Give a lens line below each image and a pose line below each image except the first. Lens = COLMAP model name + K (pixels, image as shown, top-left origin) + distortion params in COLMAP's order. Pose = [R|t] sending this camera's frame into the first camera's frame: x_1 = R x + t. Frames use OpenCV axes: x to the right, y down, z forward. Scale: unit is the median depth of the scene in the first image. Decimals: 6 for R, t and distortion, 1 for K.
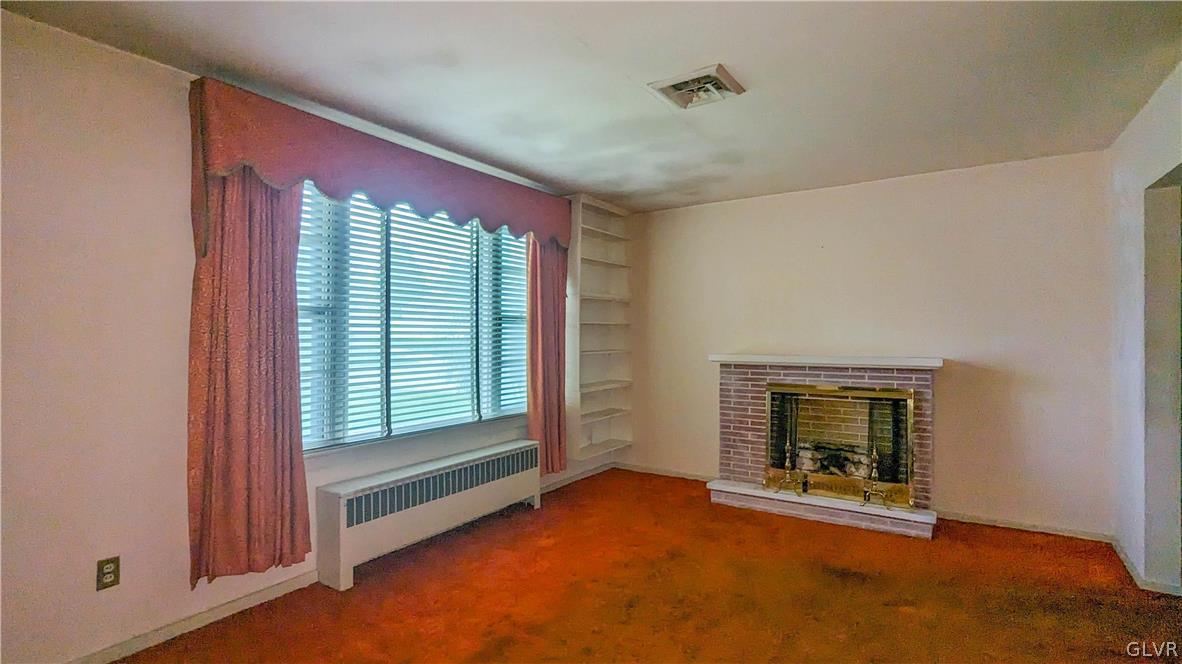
lens RADIAL K [[560.6, 0, 594.2], [0, 560.6, 331.4], [0, 0, 1]] dist [-0.005968, -0.001367]
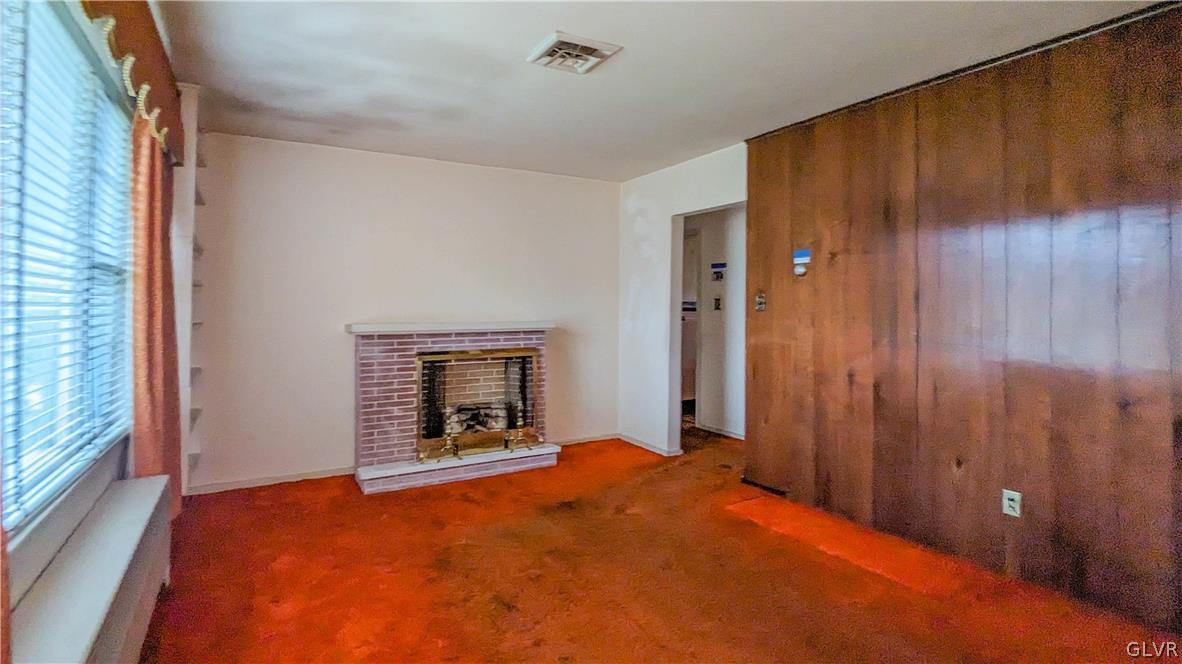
lens RADIAL K [[560.6, 0, 580.3], [0, 560.6, 302.6], [0, 0, 1]] dist [-0.005968, -0.001367]
pose [[0.468177, 0.004278, 0.883624, -0.433059], [-0.005772, 0.999982, -0.001783, 0.007658], [-0.883616, -0.004265, 0.468193, 0.323865]]
